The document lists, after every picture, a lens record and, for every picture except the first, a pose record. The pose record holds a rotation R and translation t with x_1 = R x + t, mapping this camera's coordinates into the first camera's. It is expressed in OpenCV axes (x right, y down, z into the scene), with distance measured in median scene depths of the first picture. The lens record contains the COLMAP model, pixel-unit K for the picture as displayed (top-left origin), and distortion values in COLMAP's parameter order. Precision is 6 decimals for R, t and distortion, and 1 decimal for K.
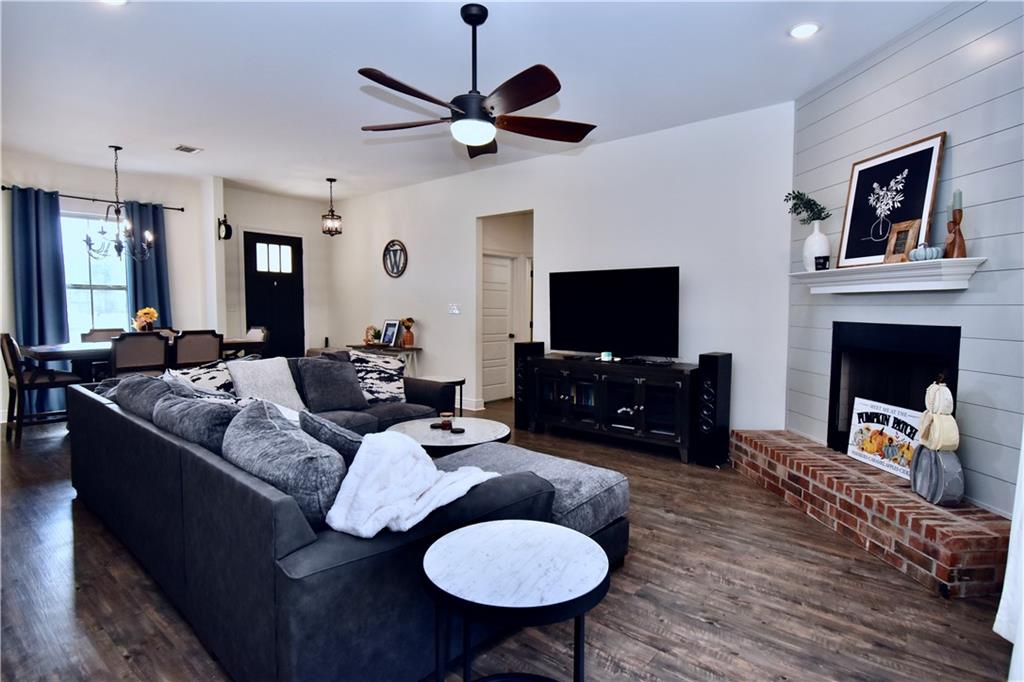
lens RADIAL K [[536.7, 0, 516.6], [0, 536.7, 340.2], [0, 0, 1]] dist [0.003507, -0.016388]
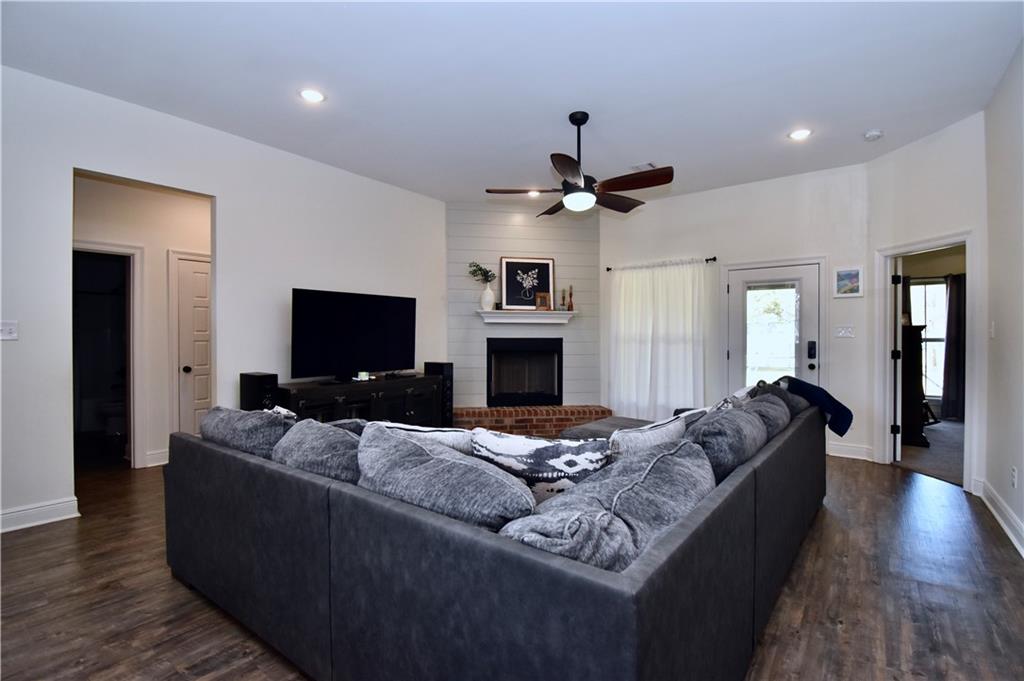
lens RADIAL K [[459.8, 0, 524.4], [0, 459.8, 342.2], [0, 0, 1]] dist [0.024396, -0.029449]
pose [[-0.066725, -0.015347, 0.997653, -1.055097], [0.063850, 0.997767, 0.019619, -0.046837], [-0.995726, 0.065009, -0.065596, 1.049684]]
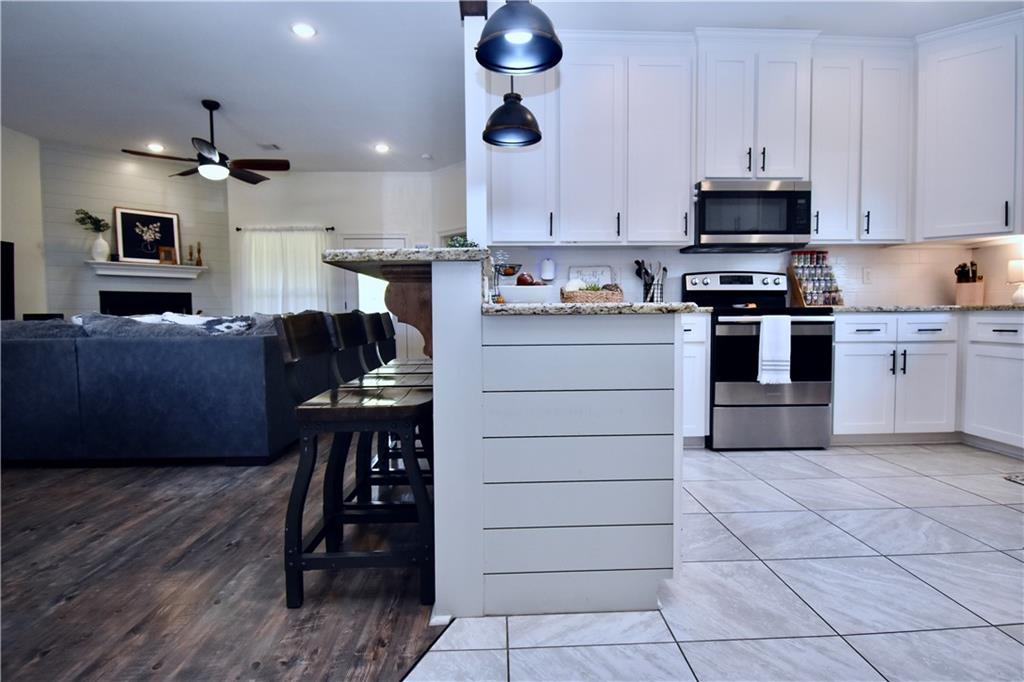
lens RADIAL K [[536.7, 0, 516.6], [0, 536.7, 340.2], [0, 0, 1]] dist [0.003507, -0.016388]
pose [[-0.668782, -0.028607, 0.742908, -1.709353], [0.057186, 0.994320, 0.089768, 0.047309], [-0.741256, 0.102519, -0.663347, 1.249156]]
